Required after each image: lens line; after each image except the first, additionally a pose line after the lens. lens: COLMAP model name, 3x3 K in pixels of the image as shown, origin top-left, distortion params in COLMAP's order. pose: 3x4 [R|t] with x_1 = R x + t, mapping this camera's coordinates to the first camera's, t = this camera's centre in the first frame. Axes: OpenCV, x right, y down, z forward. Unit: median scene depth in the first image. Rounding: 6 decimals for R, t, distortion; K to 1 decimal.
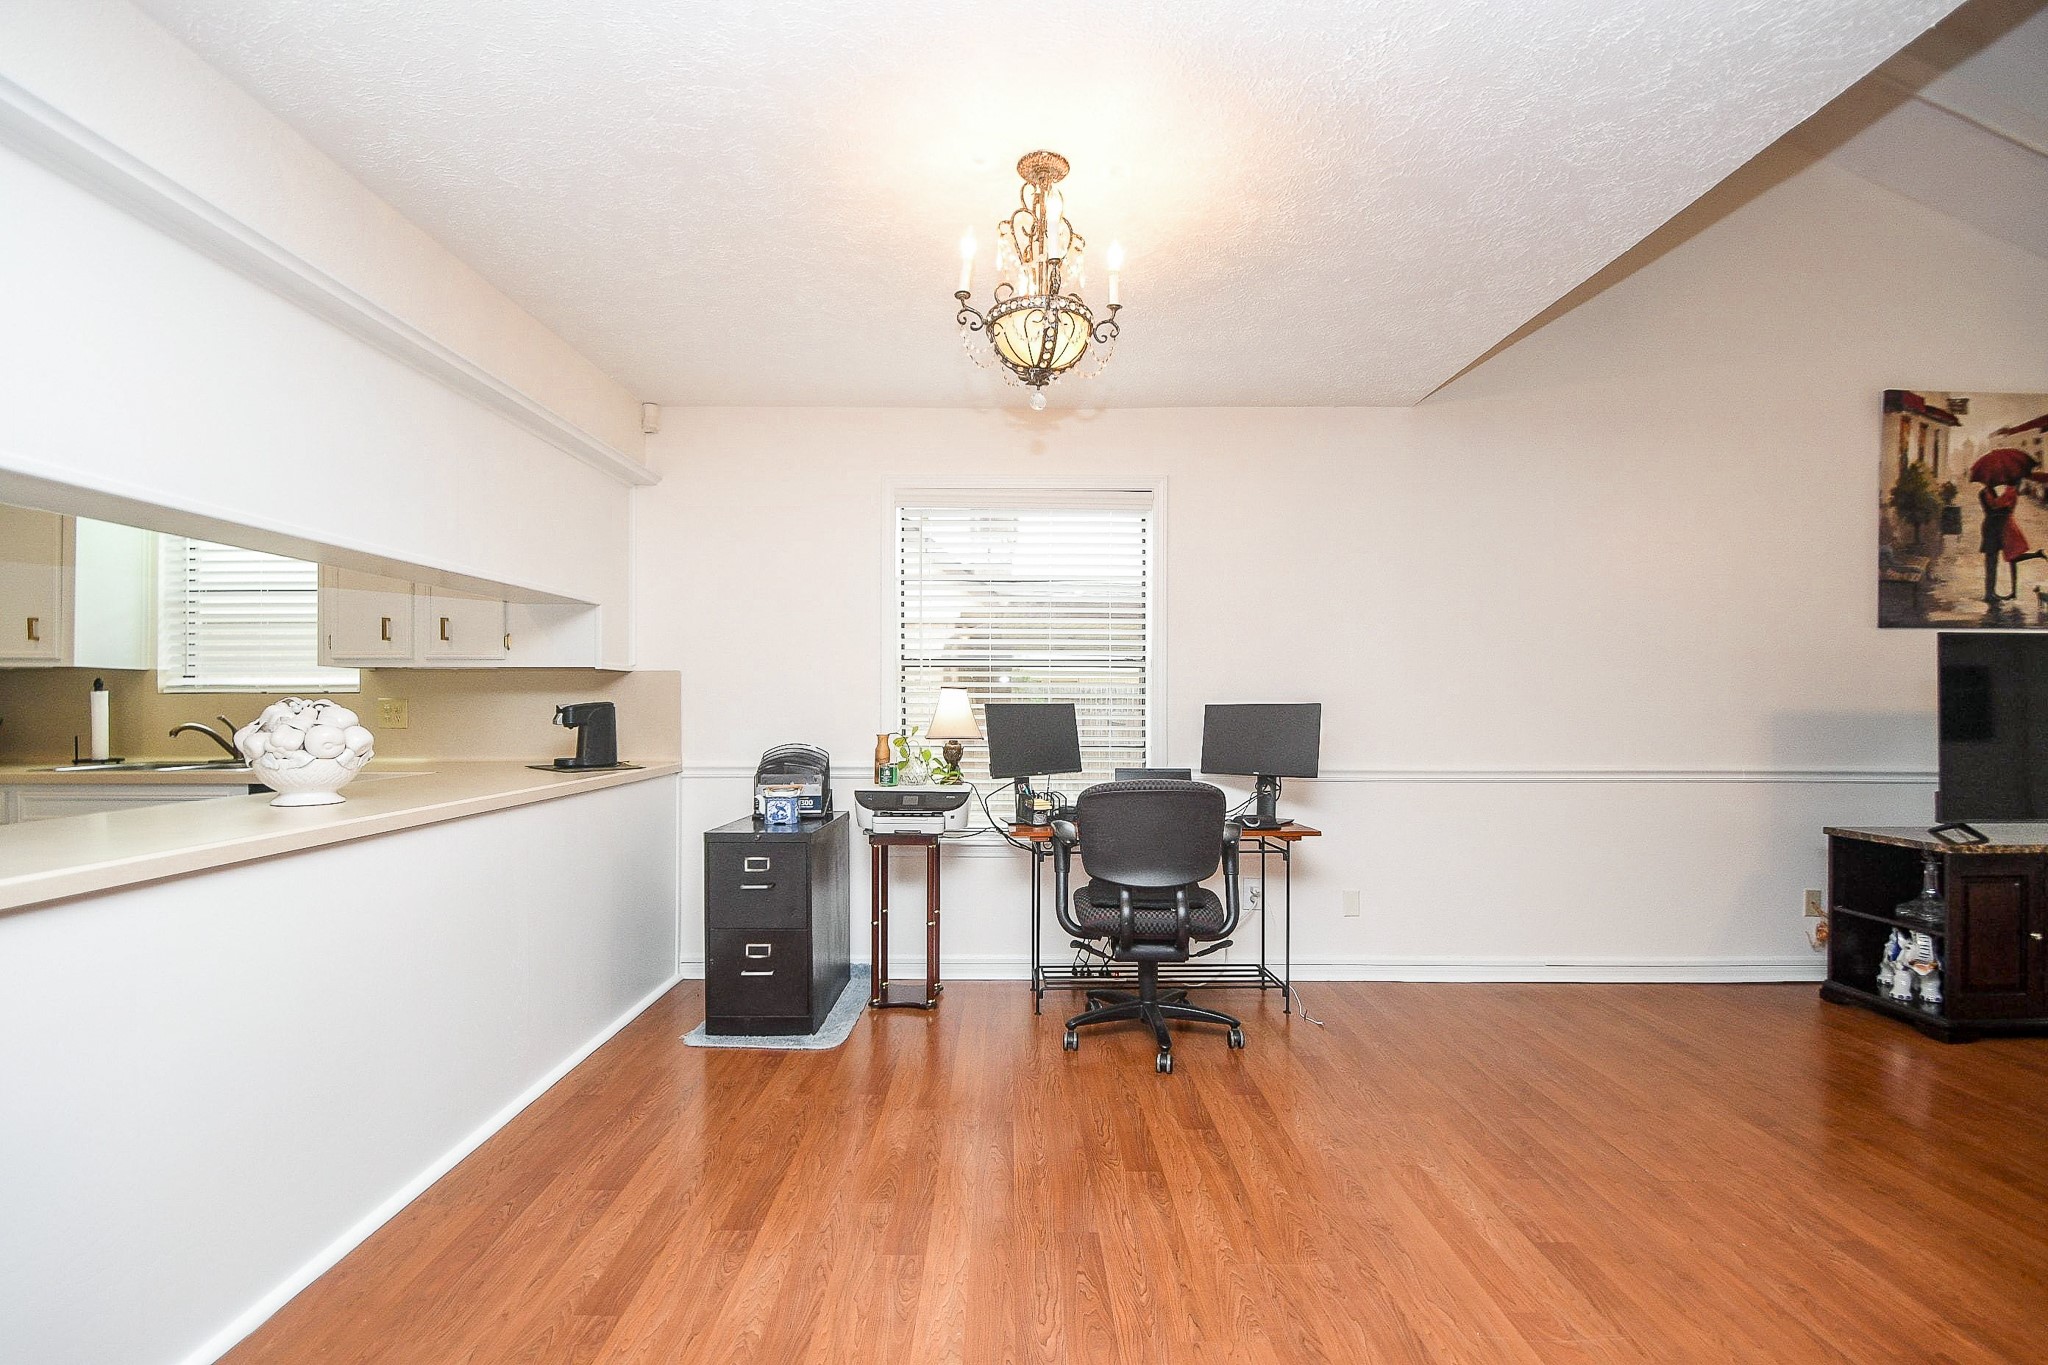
lens RADIAL K [[907.7, 0, 1014.7], [0, 907.7, 698.4], [0, 0, 1]] dist [0.000131, -0.010557]
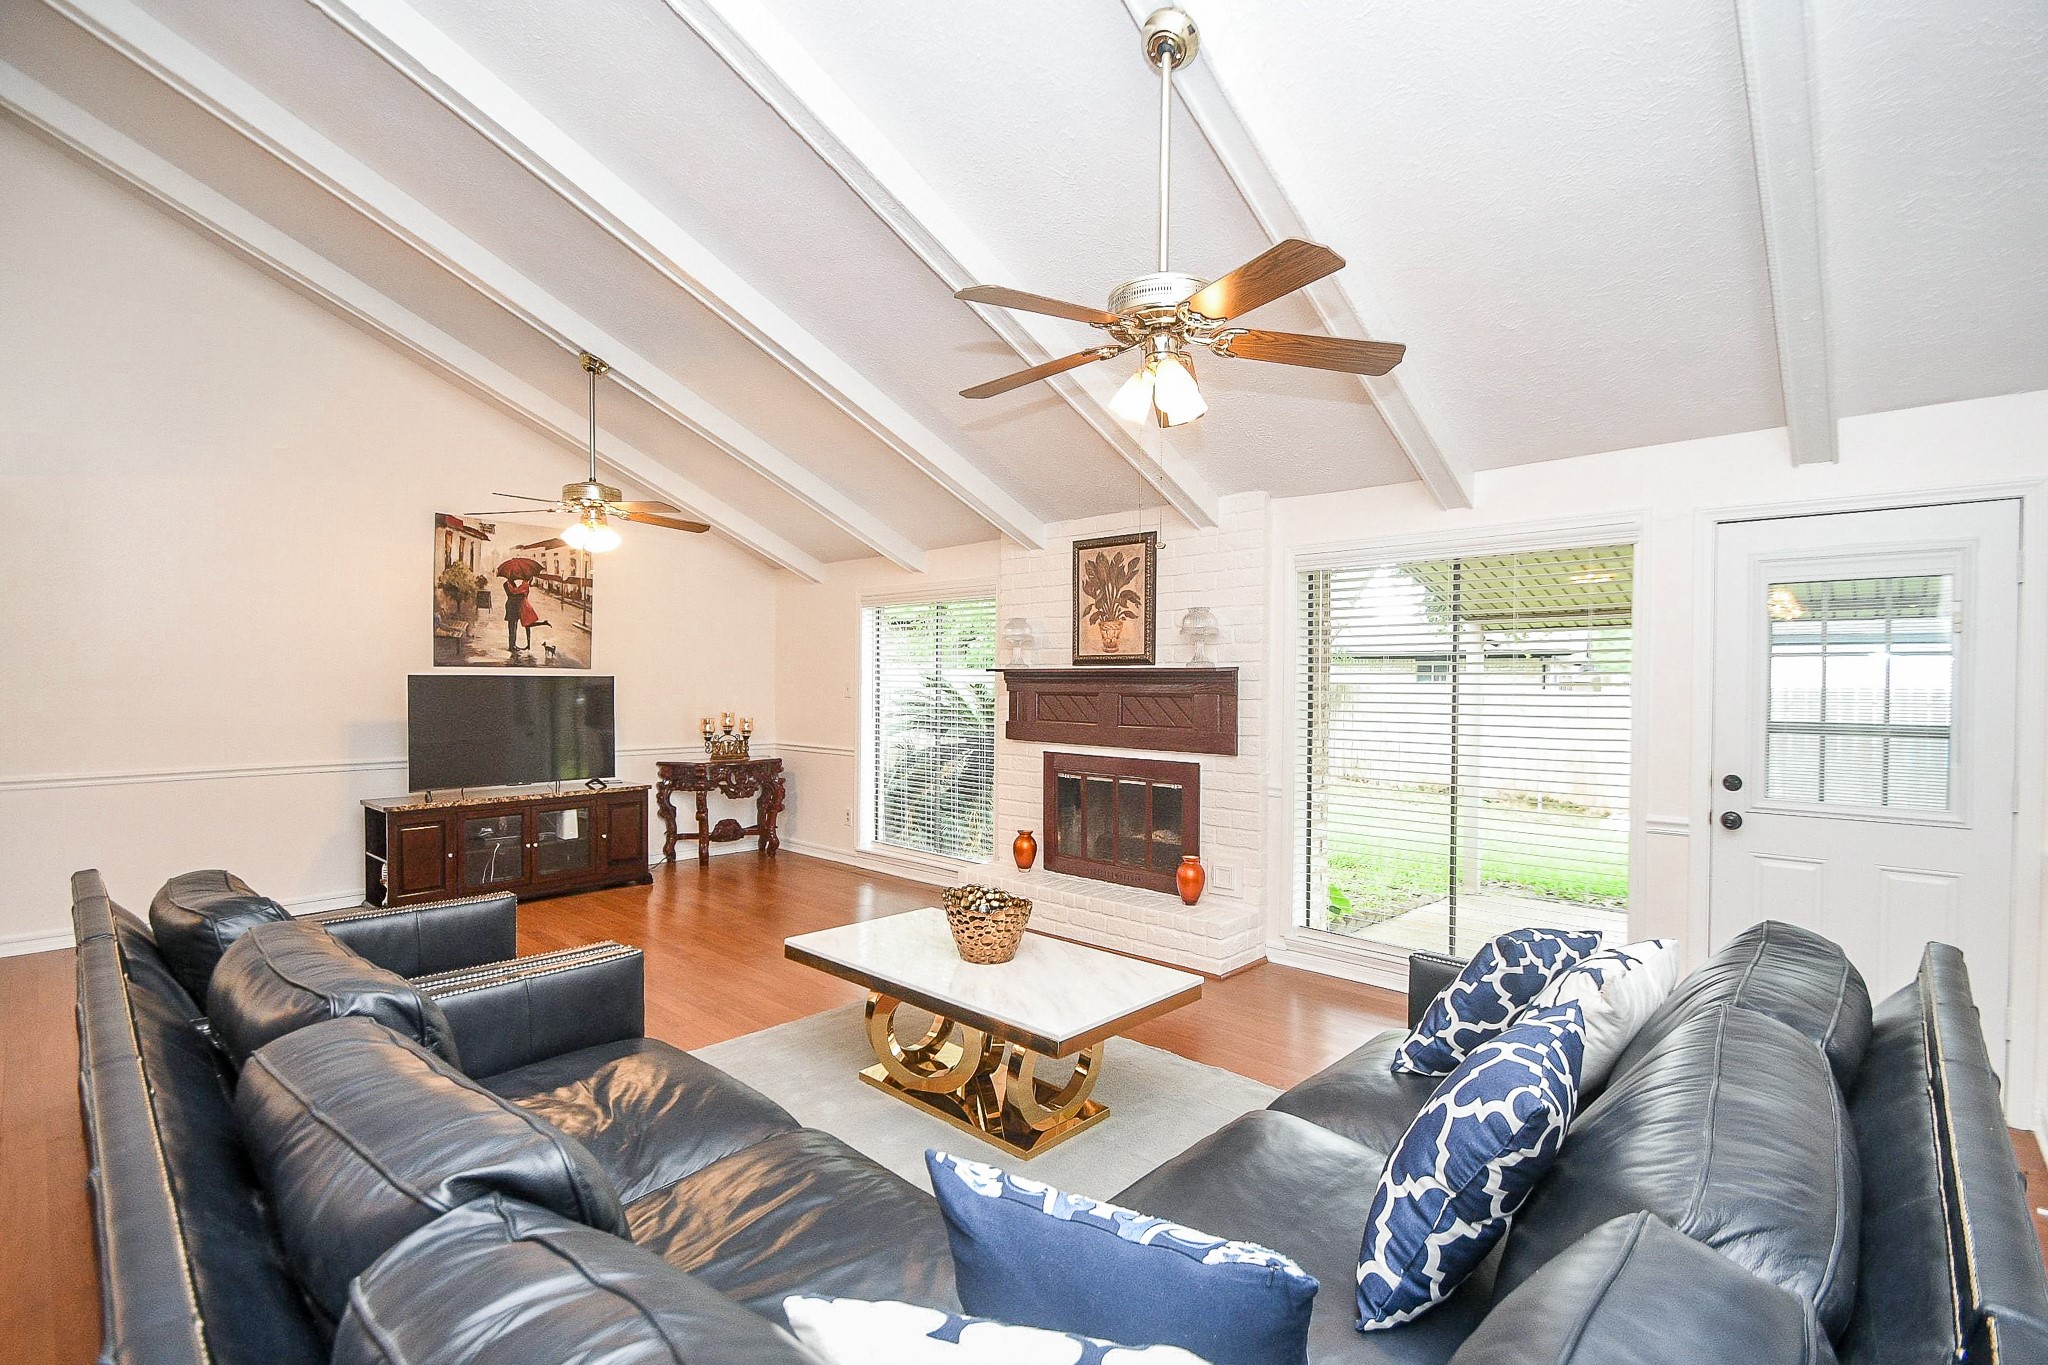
lens RADIAL K [[913.1, 0, 1048.1], [0, 913.1, 679.1], [0, 0, 1]] dist [0.000451, -0.000066]
pose [[0.672439, -0.001584, 0.740151, 0.520095], [0.001741, 0.999998, 0.000559, -0.056678], [-0.740150, 0.000913, 0.672441, -0.838487]]
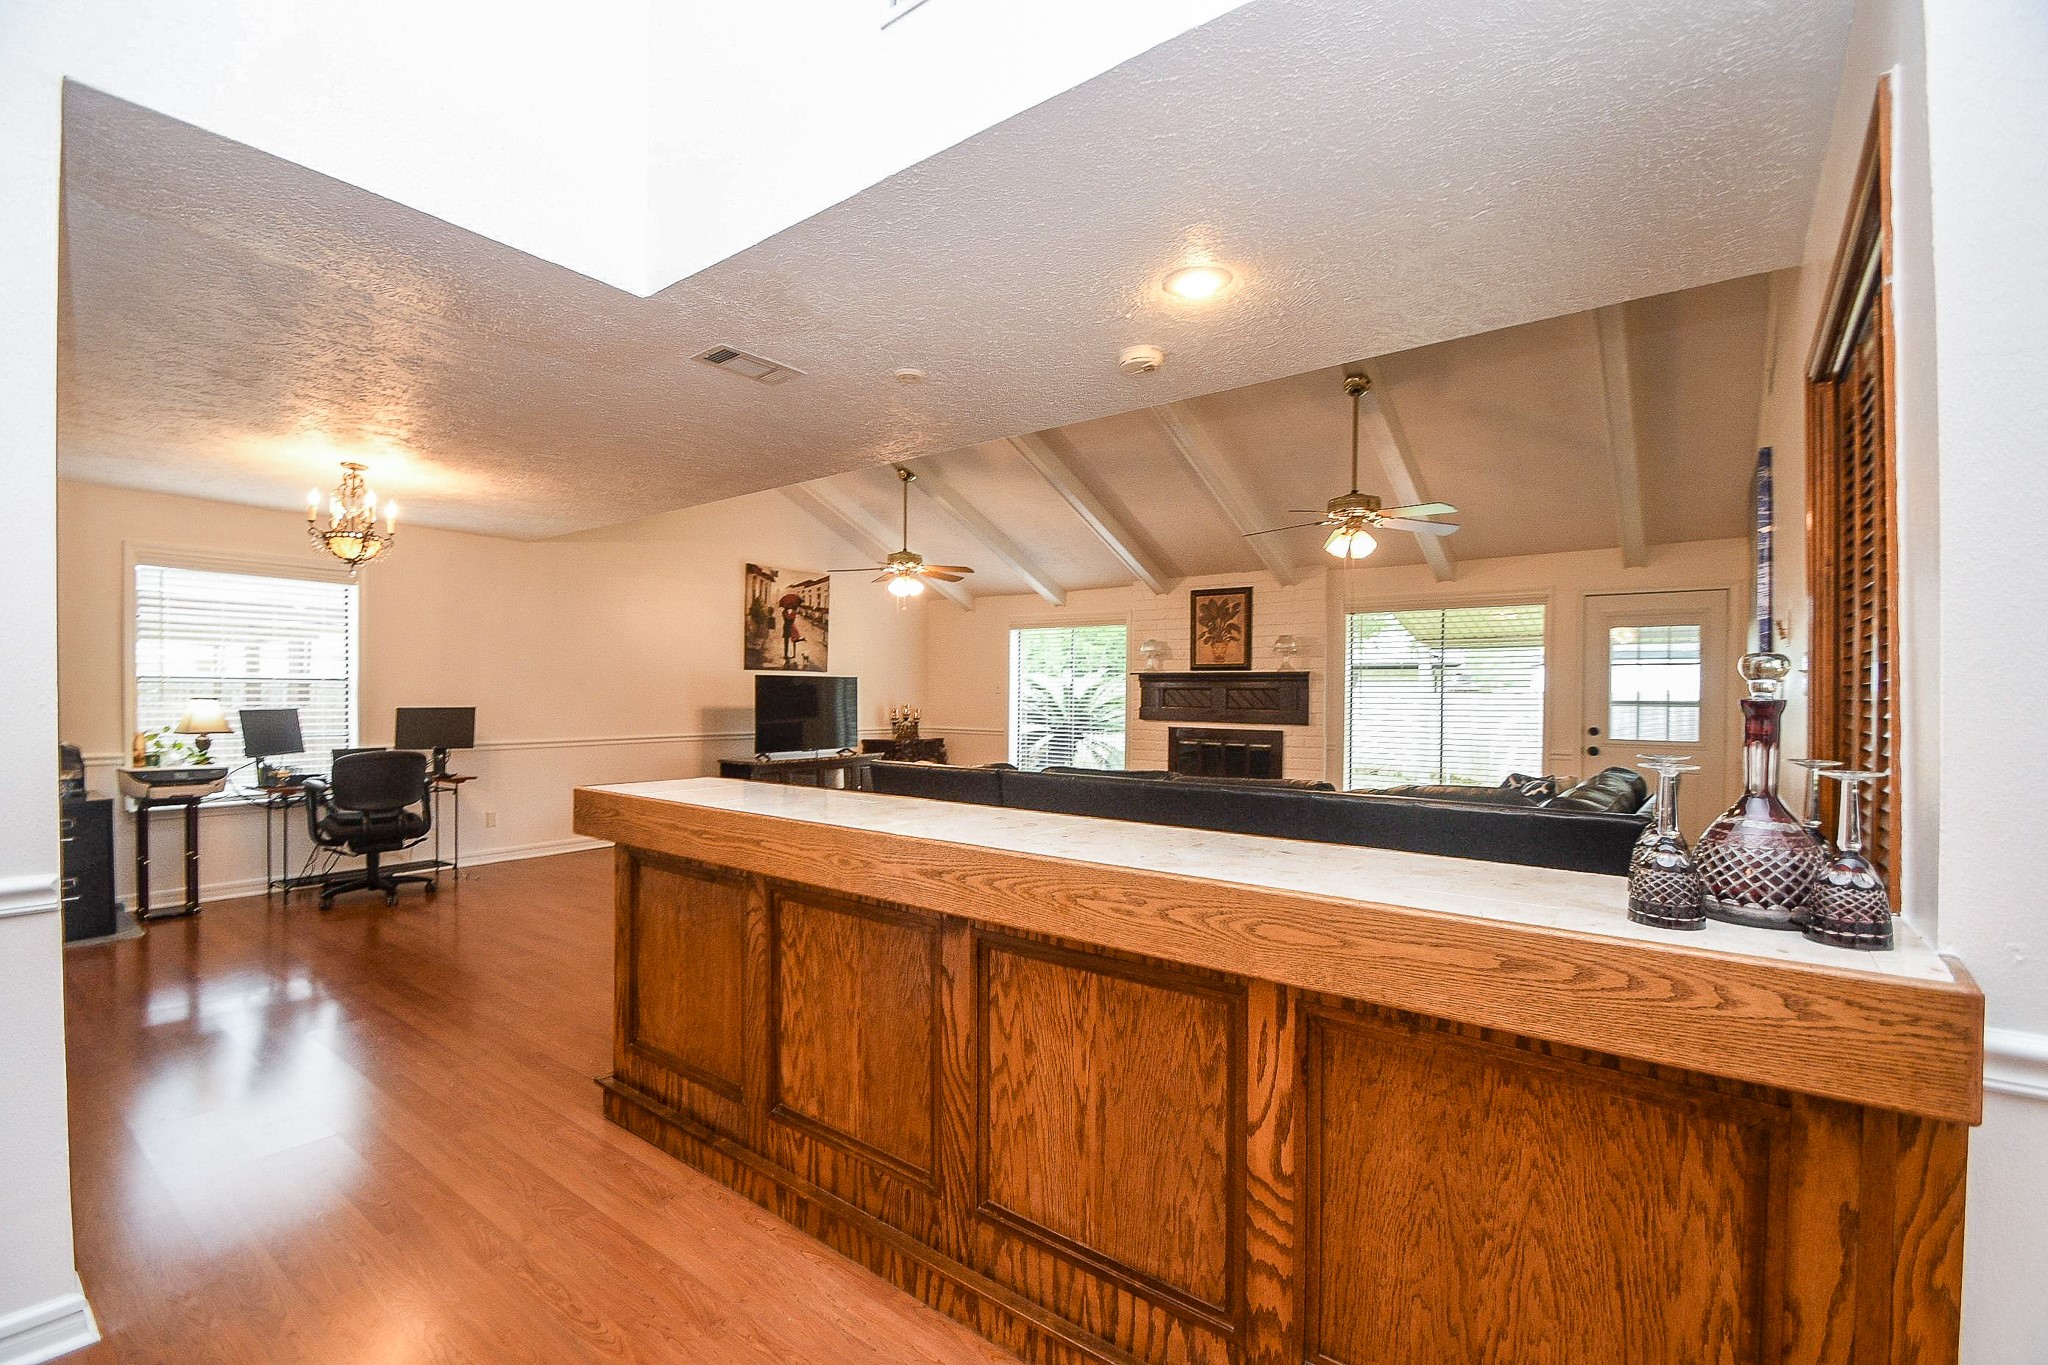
lens RADIAL K [[919.3, 0, 1013.2], [0, 919.3, 687.5], [0, 0, 1]] dist [-0.001265, -0.000505]
pose [[0.612873, 0.004037, 0.790171, -0.434255], [-0.002124, 0.999992, -0.003461, -0.027462], [-0.790179, 0.000443, 0.612876, -0.932292]]
